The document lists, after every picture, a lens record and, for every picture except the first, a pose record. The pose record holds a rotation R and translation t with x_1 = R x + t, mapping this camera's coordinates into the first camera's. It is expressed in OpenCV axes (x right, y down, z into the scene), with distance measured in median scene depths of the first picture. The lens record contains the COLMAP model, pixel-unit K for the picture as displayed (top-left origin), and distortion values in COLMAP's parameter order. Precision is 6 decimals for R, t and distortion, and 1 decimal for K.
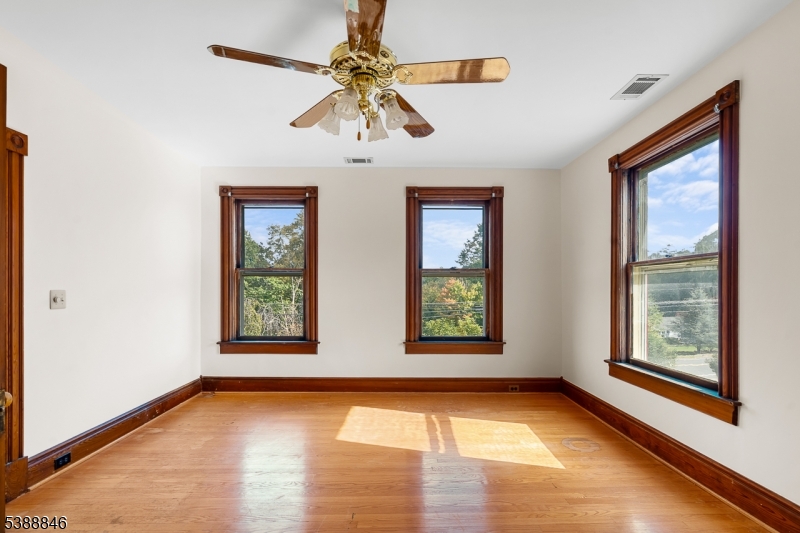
lens RADIAL K [[379.5, 0, 400.6], [0, 379.5, 289.2], [0, 0, 1]] dist [-0.002802, 0.000796]
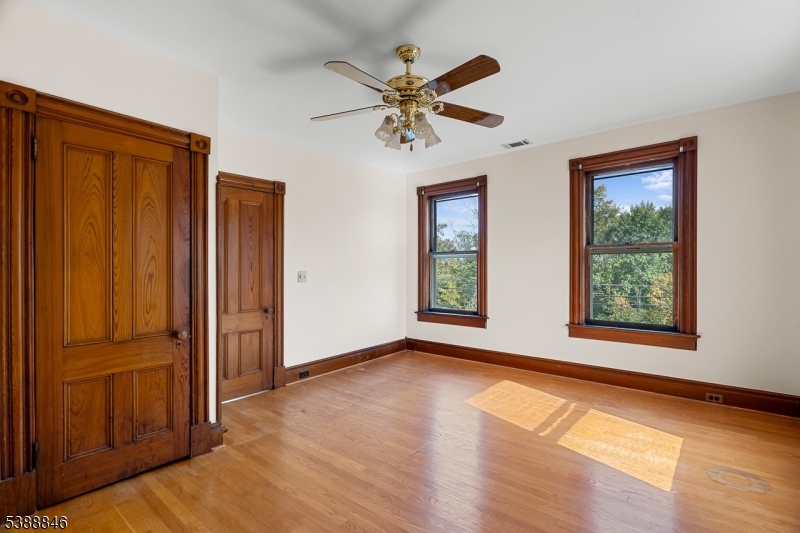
lens RADIAL K [[379.5, 0, 400.0], [0, 379.5, 266.5], [0, 0, 1]] dist [0.000449, 0.000524]
pose [[0.757504, -0.010776, -0.652741, 0.330424], [0.007800, 0.999942, -0.007455, -0.001019], [0.652784, 0.000556, 0.757544, 0.011576]]
